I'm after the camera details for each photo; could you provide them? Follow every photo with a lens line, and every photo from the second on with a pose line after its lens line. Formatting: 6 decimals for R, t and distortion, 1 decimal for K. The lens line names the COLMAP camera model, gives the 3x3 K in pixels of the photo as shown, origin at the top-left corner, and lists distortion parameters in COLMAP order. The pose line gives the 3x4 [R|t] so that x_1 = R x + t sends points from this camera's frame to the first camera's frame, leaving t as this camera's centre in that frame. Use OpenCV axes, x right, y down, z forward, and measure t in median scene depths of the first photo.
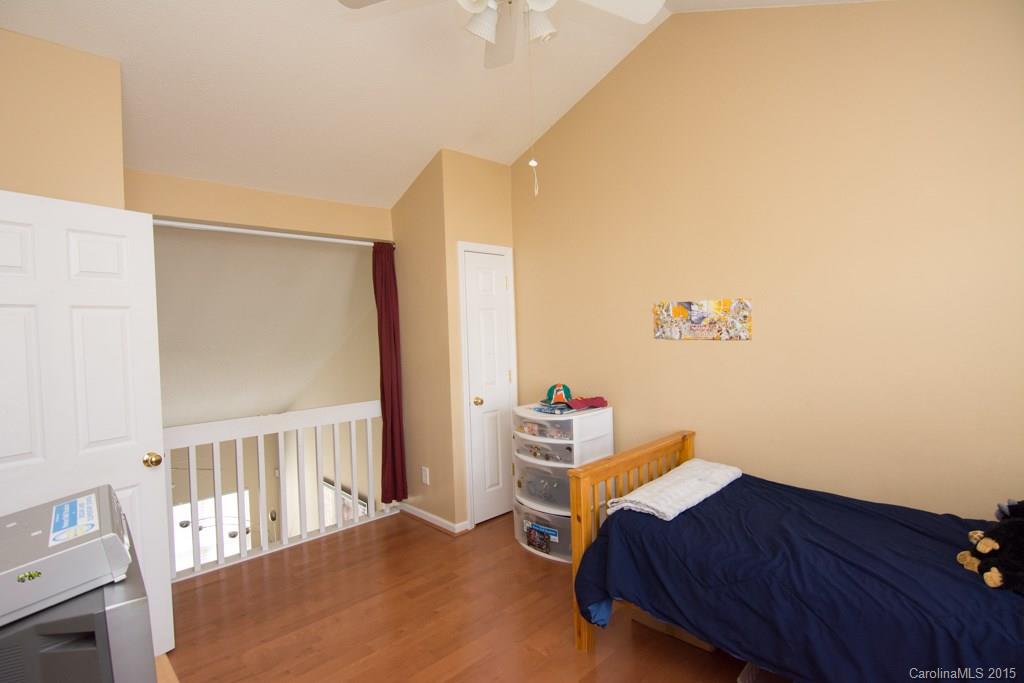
lens RADIAL K [[500.0, 0, 512.6], [0, 500.0, 340.0], [0, 0, 1]] dist [-0.005398, -0.000797]
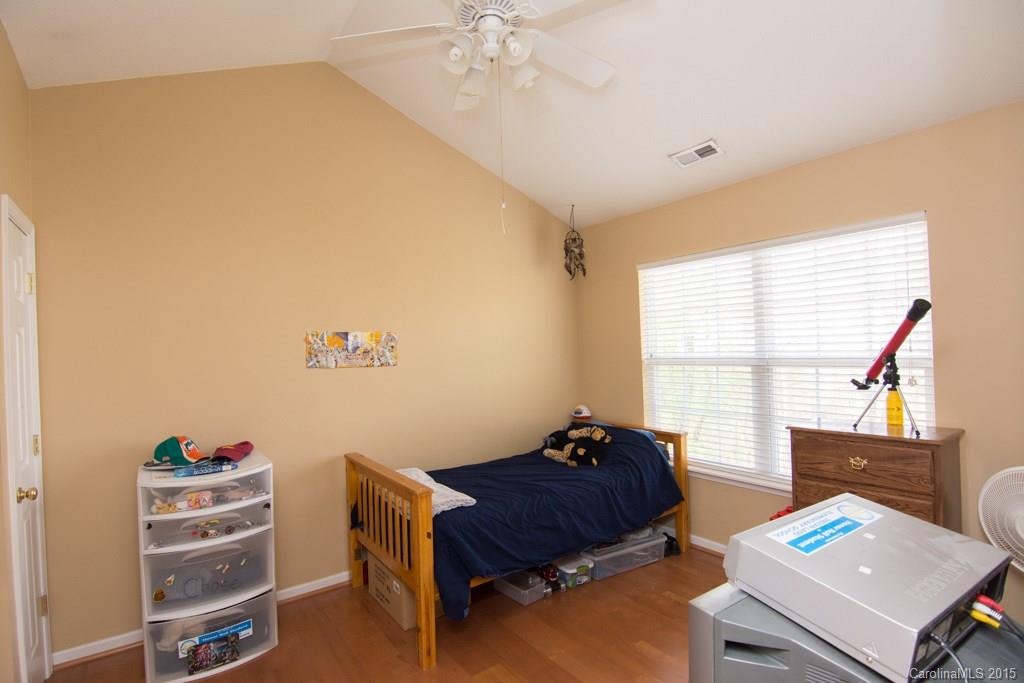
lens RADIAL K [[500.0, 0, 512.3], [0, 500.0, 344.5], [0, 0, 1]] dist [-0.005398, -0.000797]
pose [[0.151177, 0.028400, 0.988099, -0.629852], [0.048221, 0.998185, -0.036068, 0.005451], [-0.987330, 0.053100, 0.149533, 0.469694]]
